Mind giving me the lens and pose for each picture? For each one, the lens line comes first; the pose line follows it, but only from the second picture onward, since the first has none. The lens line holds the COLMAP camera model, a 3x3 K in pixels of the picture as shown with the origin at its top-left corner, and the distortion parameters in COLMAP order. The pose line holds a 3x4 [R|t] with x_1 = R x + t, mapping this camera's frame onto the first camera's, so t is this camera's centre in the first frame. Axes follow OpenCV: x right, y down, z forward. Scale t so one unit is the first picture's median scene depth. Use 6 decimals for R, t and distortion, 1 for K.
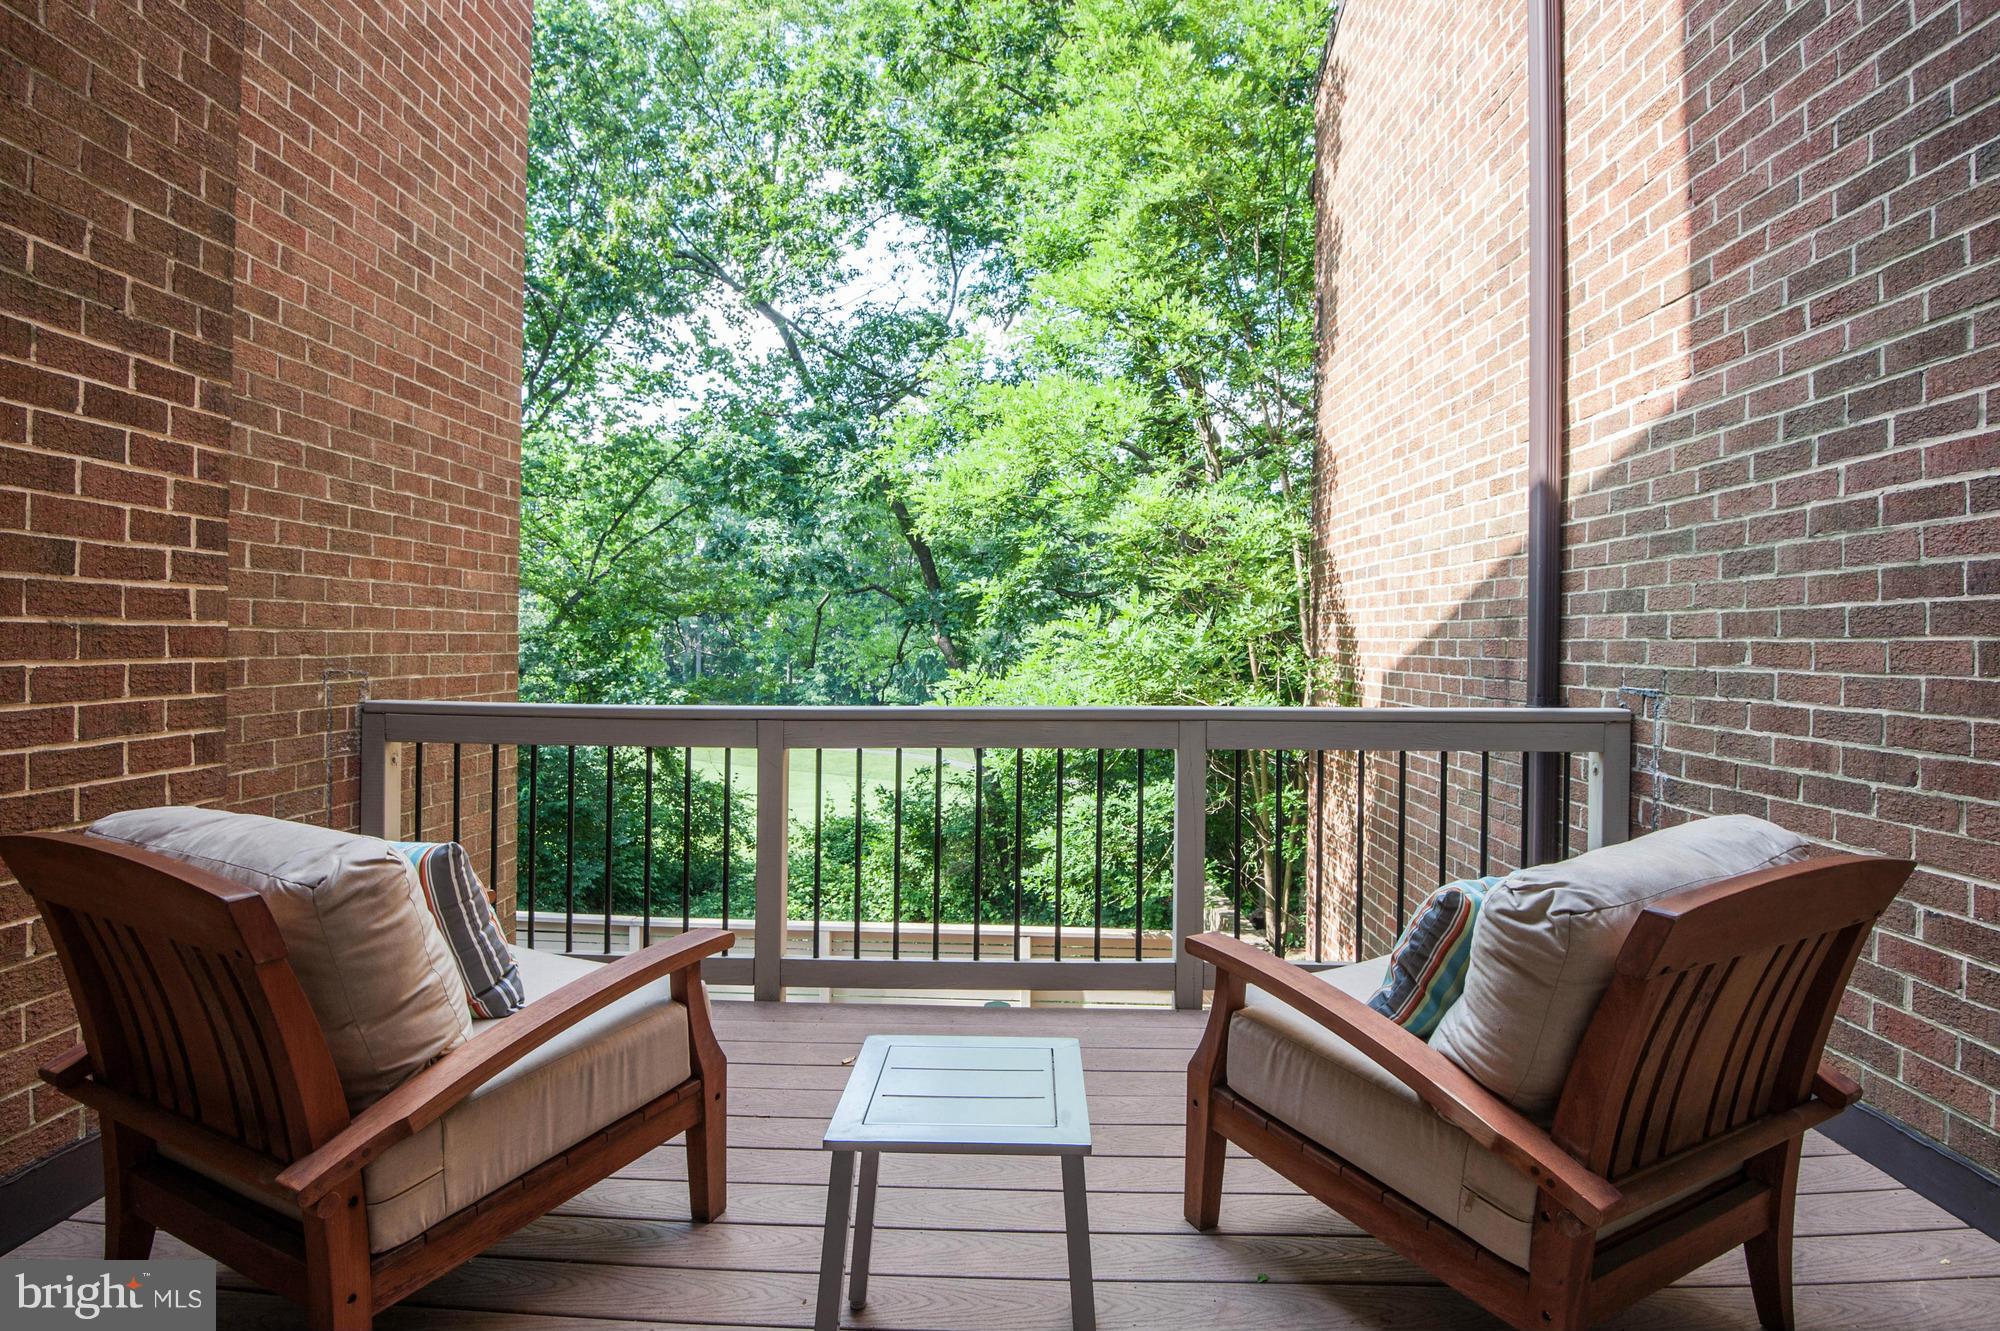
lens RADIAL K [[968.3, 0, 997.2], [0, 968.3, 644.9], [0, 0, 1]] dist [0.002379, -0.001212]
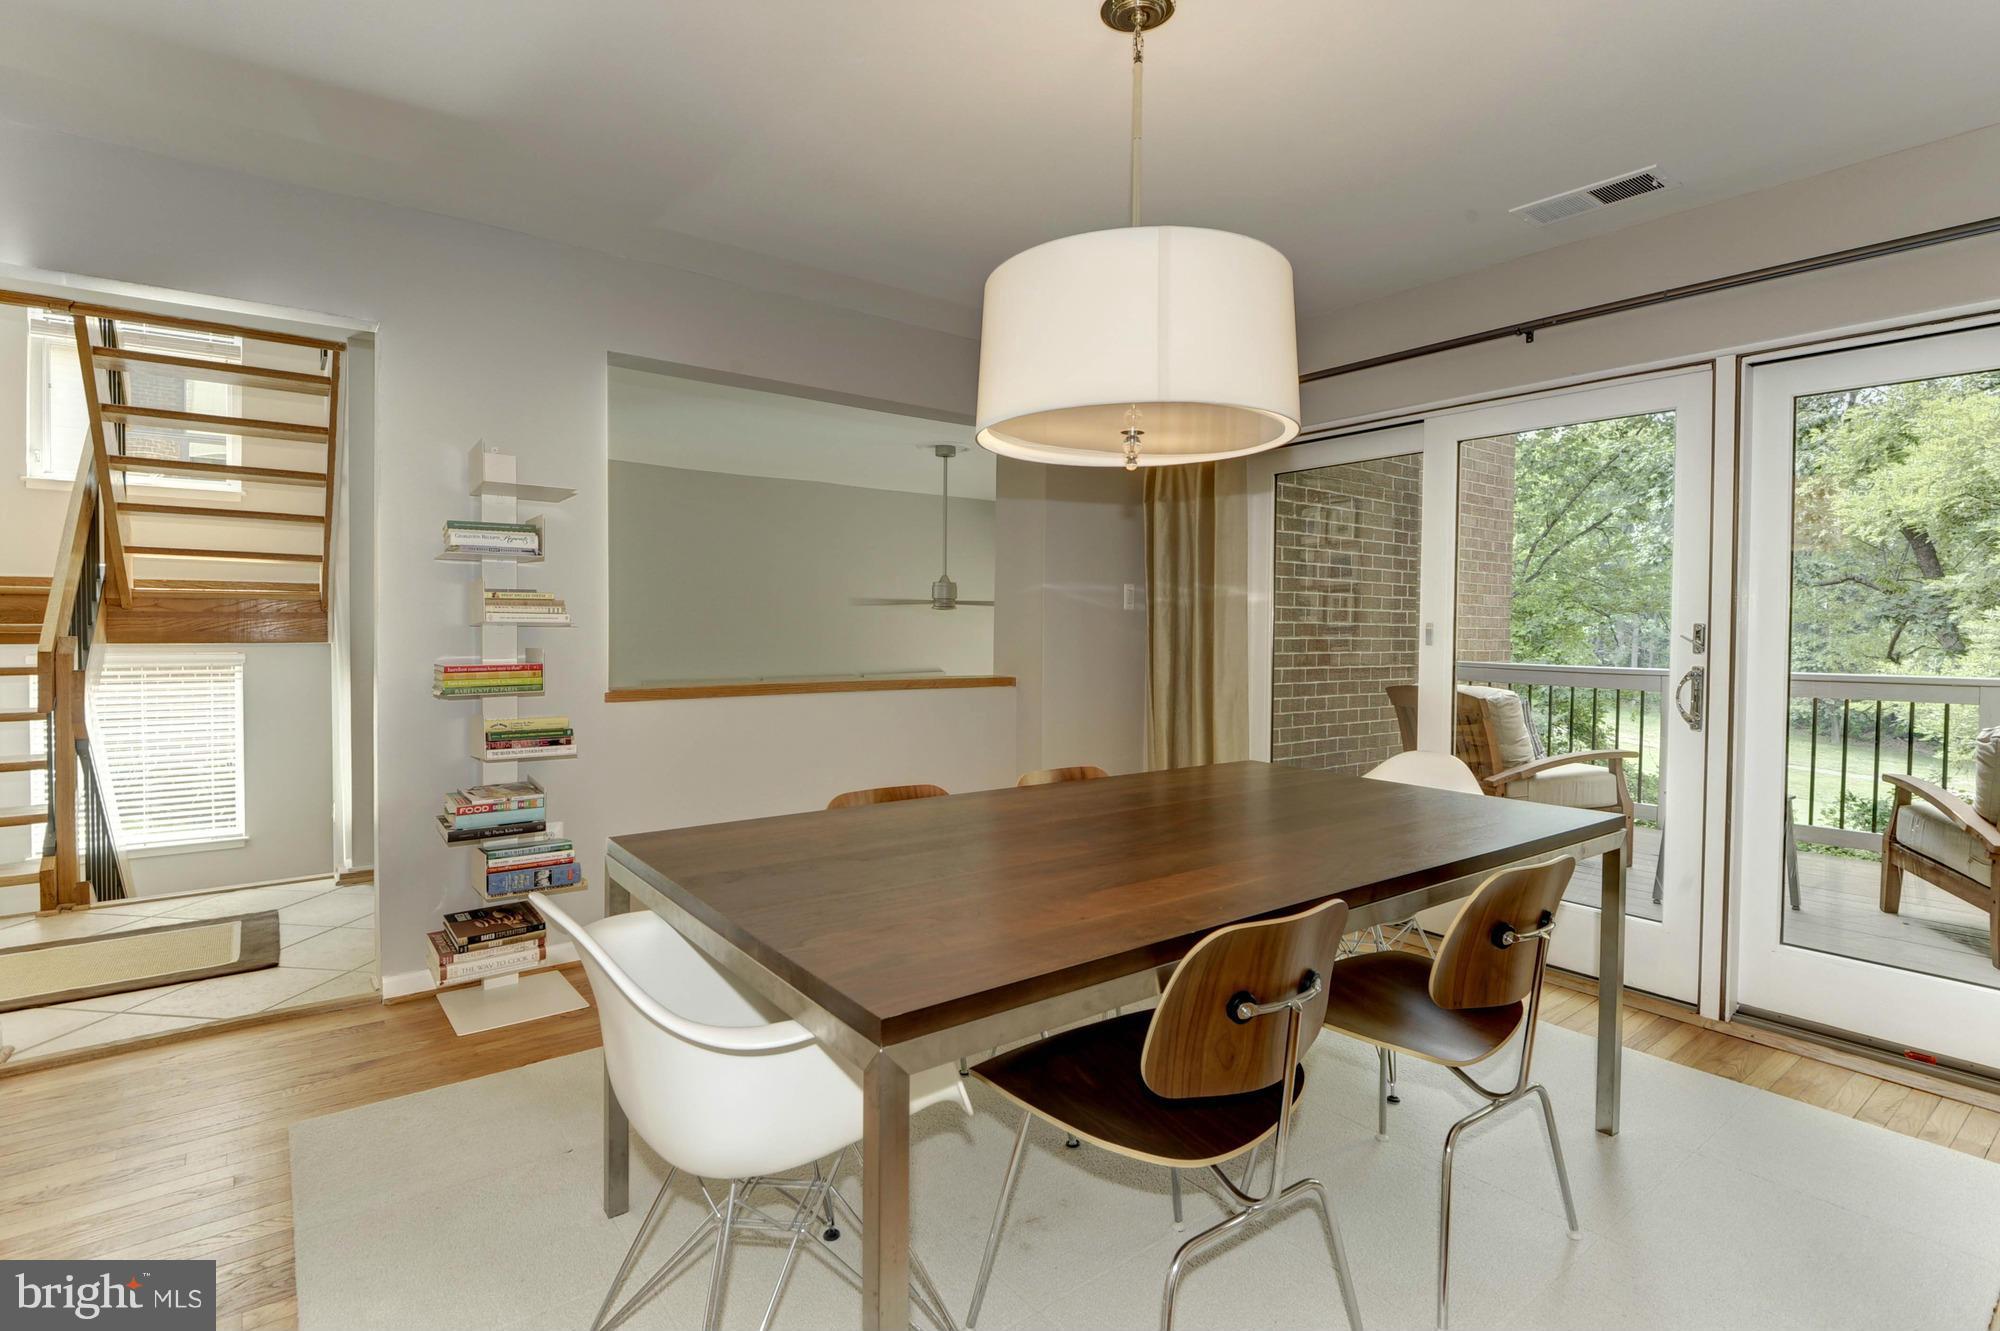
lens RADIAL K [[968.3, 0, 993.2], [0, 968.3, 648.8], [0, 0, 1]] dist [0.002379, -0.001212]
pose [[0.633831, 0.016995, -0.773285, 0.554395], [-0.009362, 0.999854, 0.014300, 0.016107], [0.773415, -0.001824, 0.633897, -1.712156]]
